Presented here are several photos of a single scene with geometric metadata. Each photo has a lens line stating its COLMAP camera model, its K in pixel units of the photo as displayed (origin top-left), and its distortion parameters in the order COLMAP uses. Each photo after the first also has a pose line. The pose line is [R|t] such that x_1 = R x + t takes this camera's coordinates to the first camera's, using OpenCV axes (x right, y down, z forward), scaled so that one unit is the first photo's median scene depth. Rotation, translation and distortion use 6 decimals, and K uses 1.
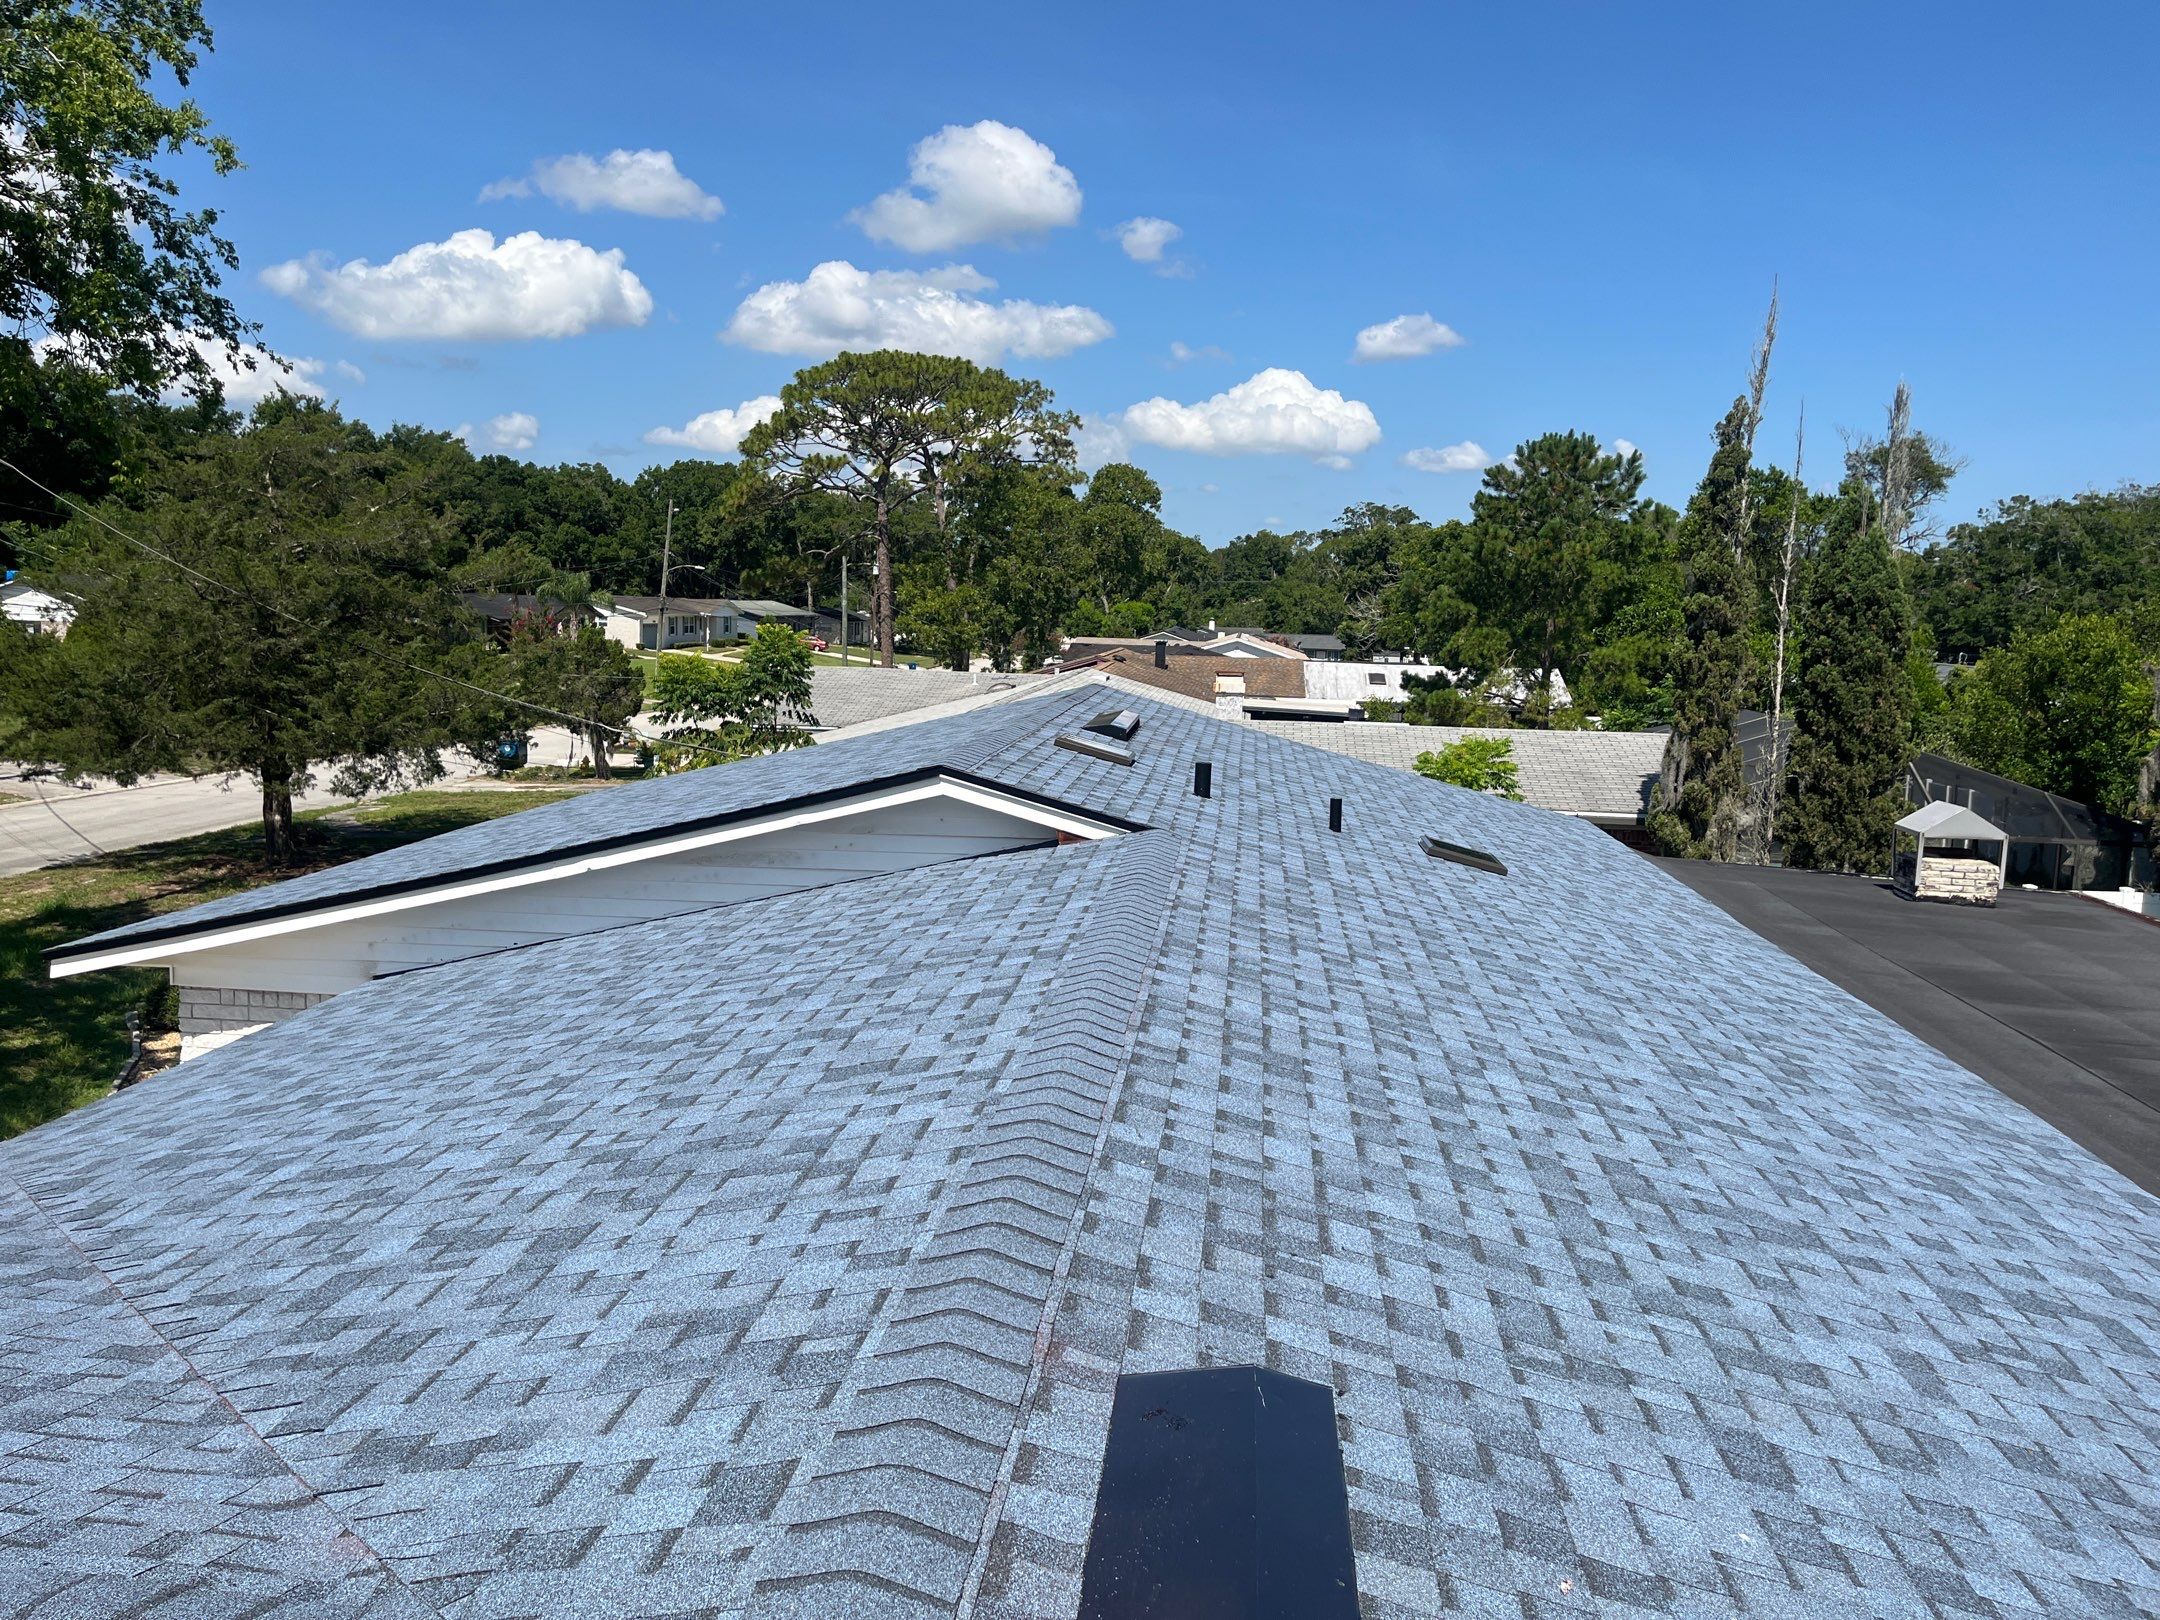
lens RADIAL K [[1600.4, 0, 1074.0], [0, 1600.4, 764.3], [0, 0, 1]] dist [0.068194, -0.093922]
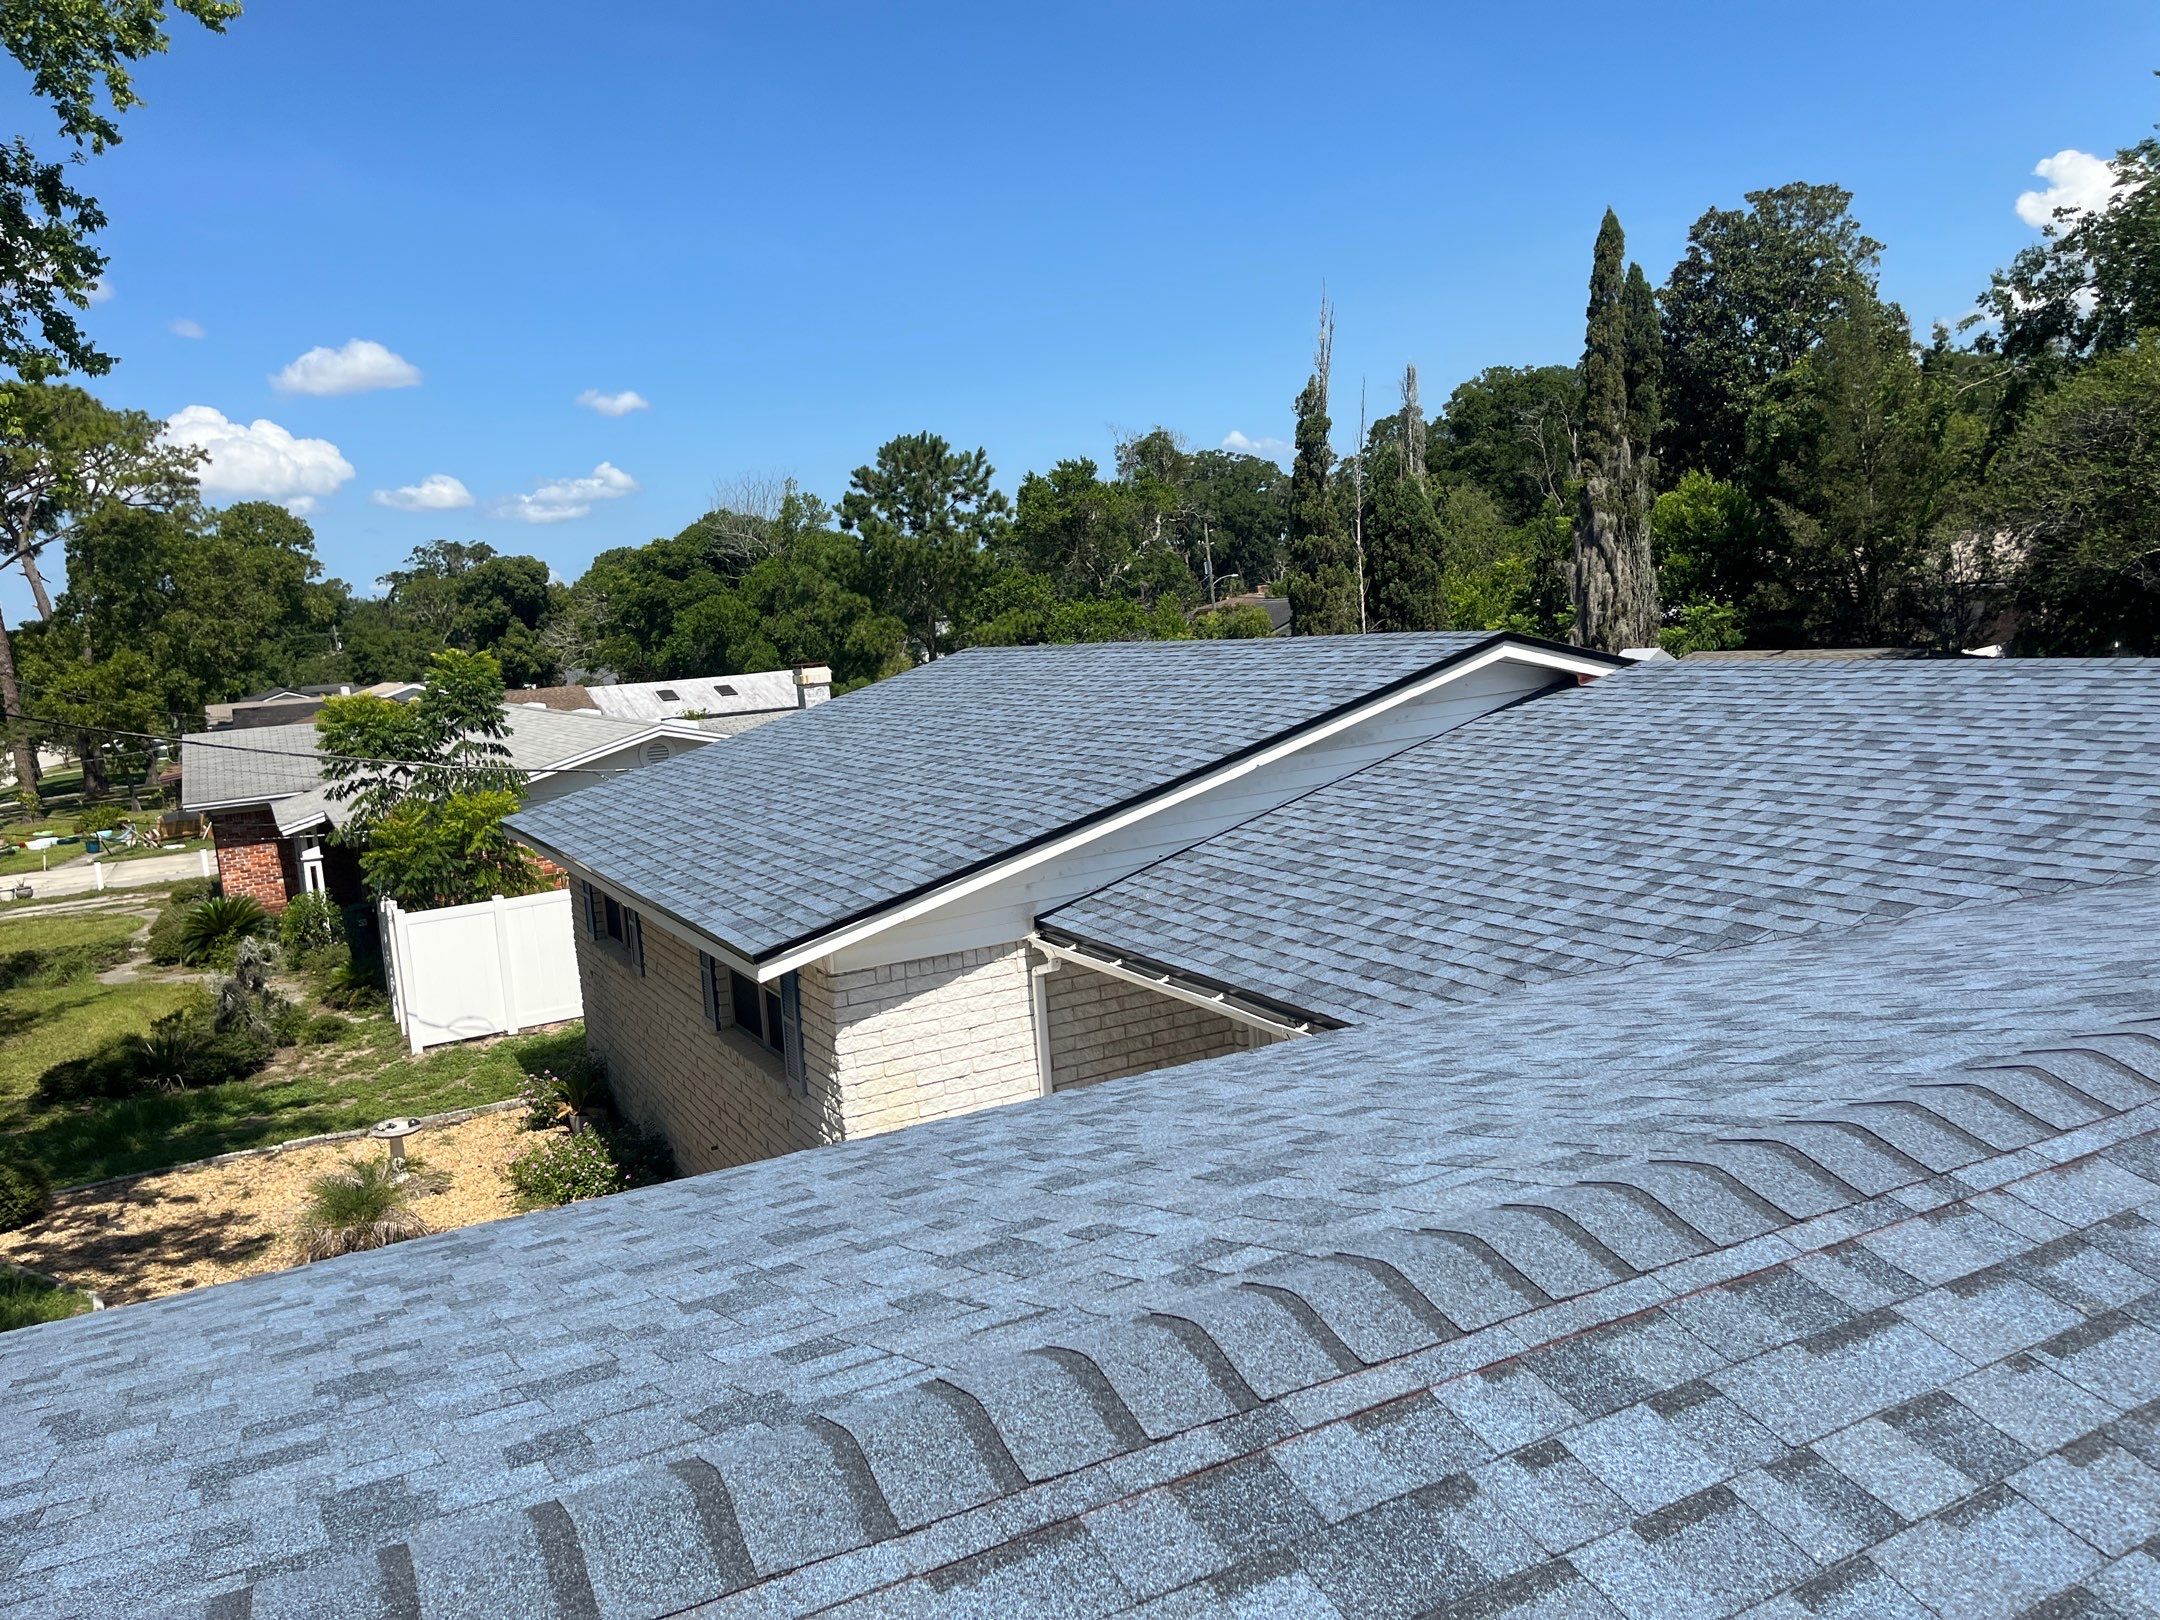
lens RADIAL K [[1600.4, 0, 1074.0], [0, 1600.4, 764.3], [0, 0, 1]] dist [0.068194, -0.093922]
pose [[0.830324, -0.144309, 0.538273, -0.131400], [0.154708, 0.987615, 0.026128, 0.002273], [-0.535377, 0.061580, 0.842366, 0.021242]]
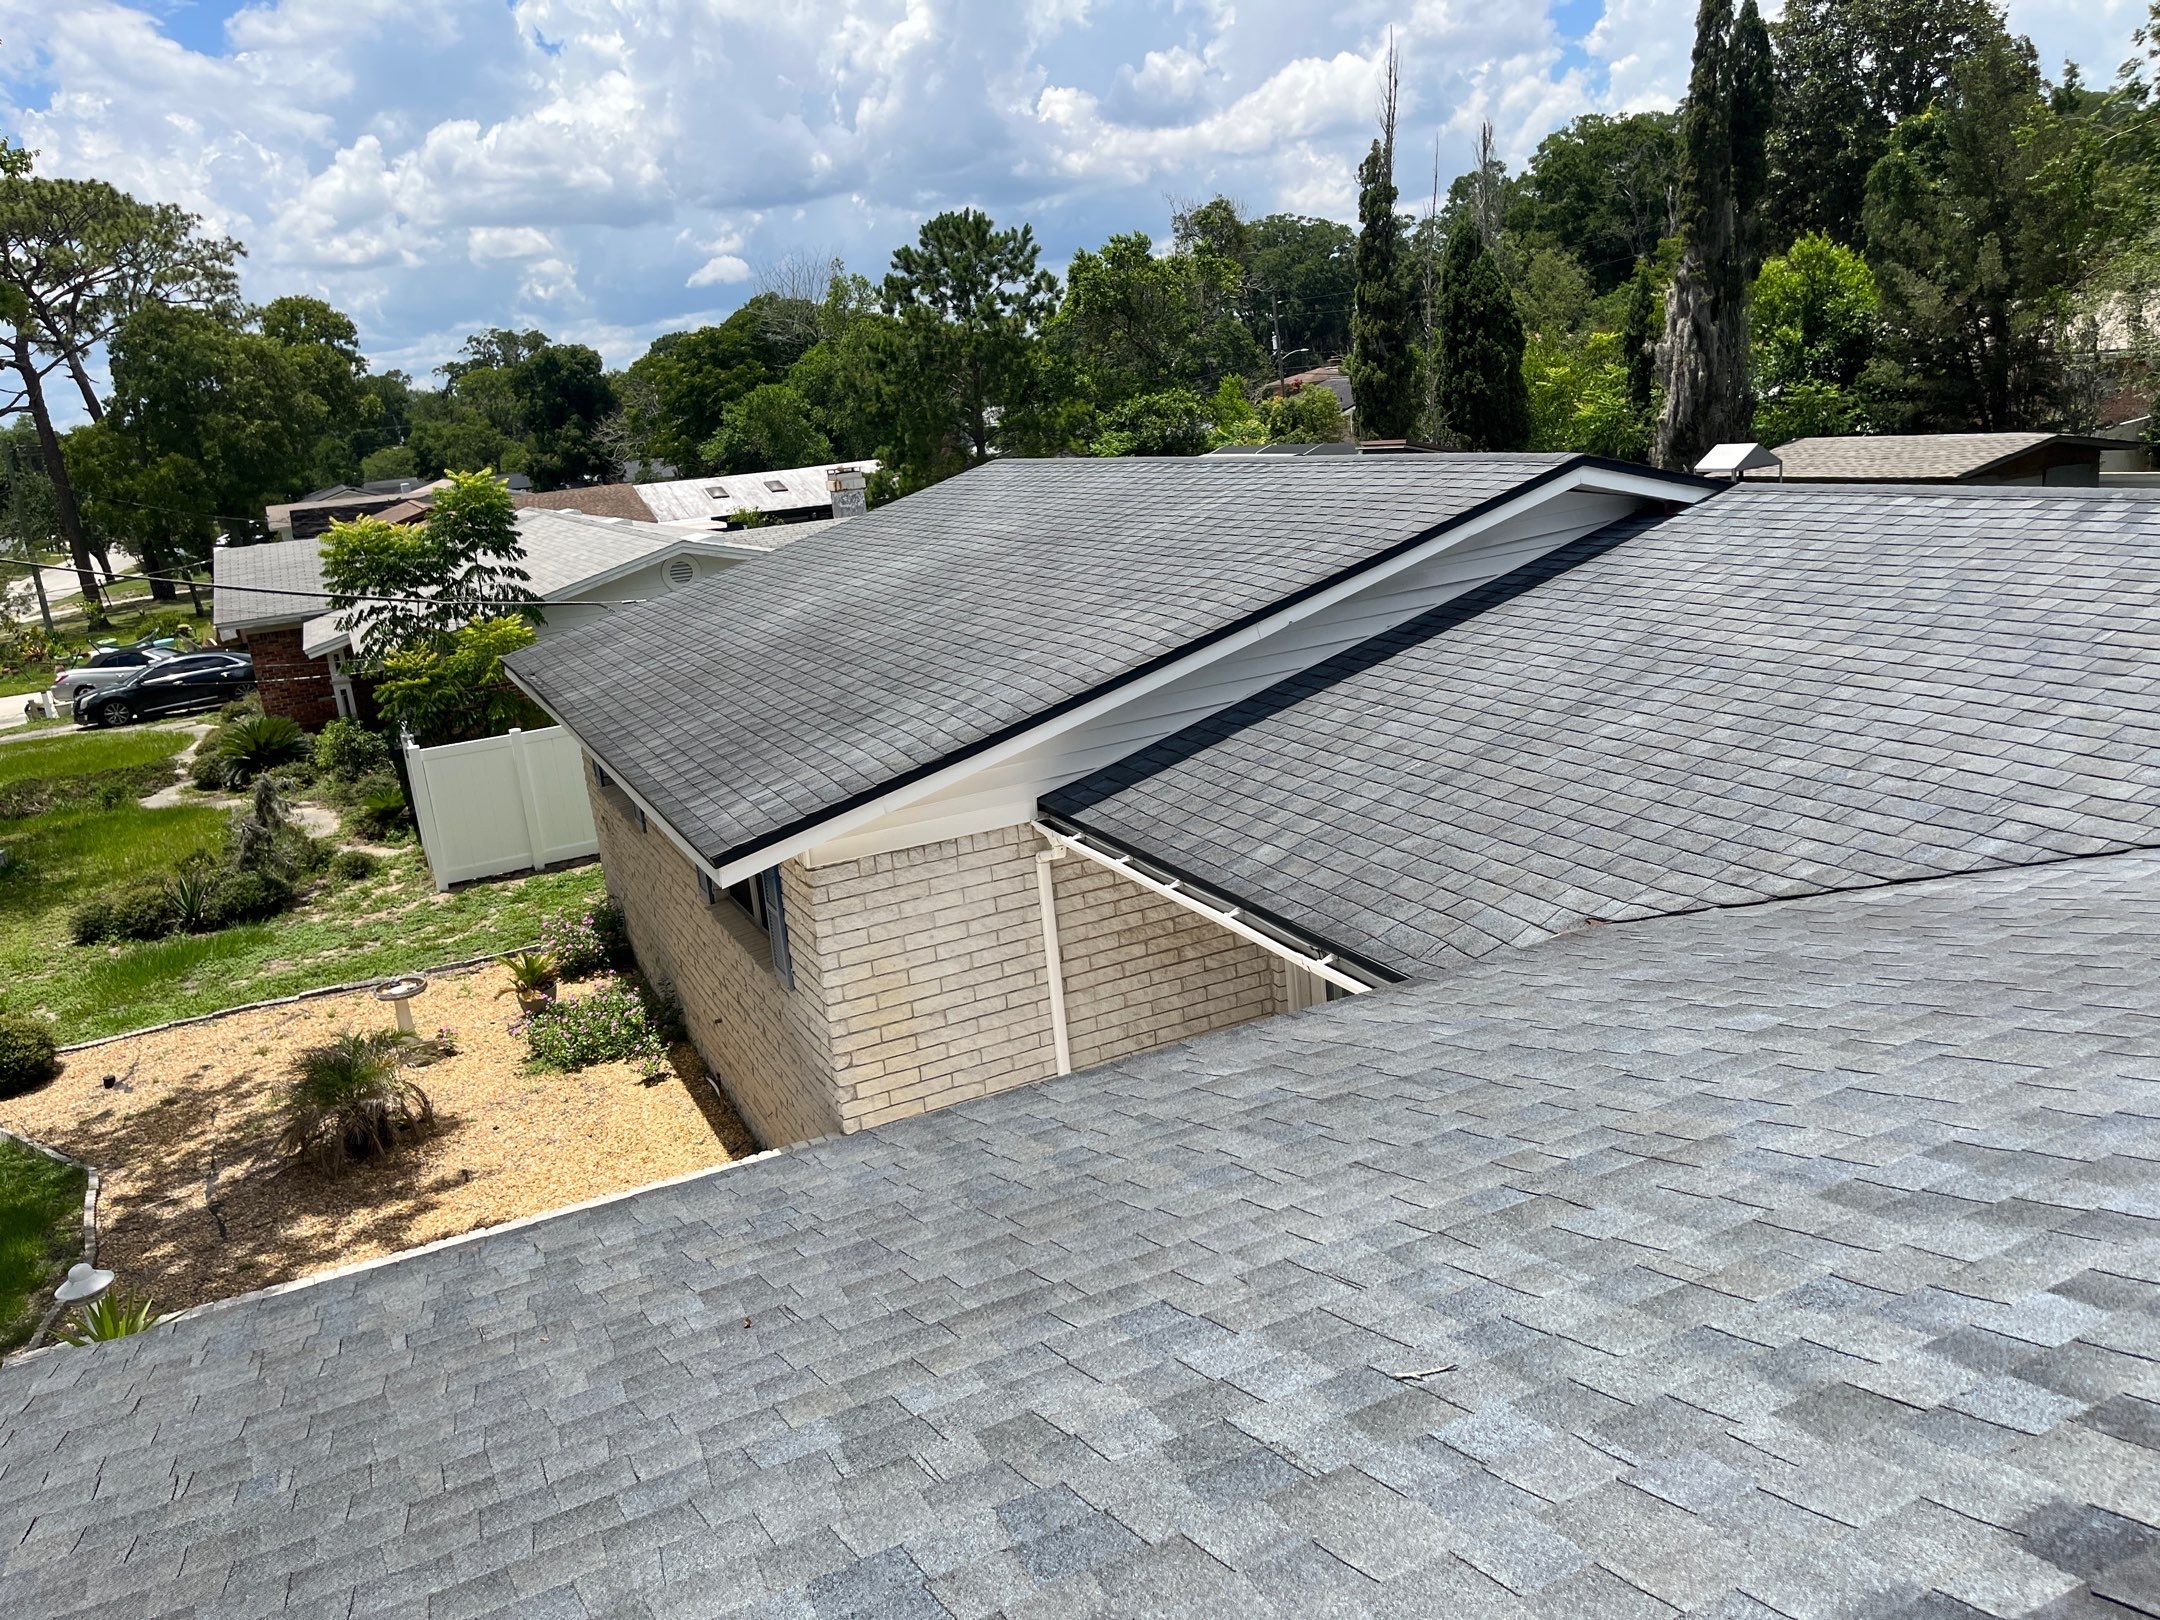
lens RADIAL K [[1600.4, 0, 1074.0], [0, 1600.4, 764.3], [0, 0, 1]] dist [0.068194, -0.093922]
pose [[0.850041, -0.223350, 0.477017, -0.117428], [0.171217, 0.973629, 0.150767, -0.002271], [-0.498112, -0.046484, 0.865866, 0.032397]]
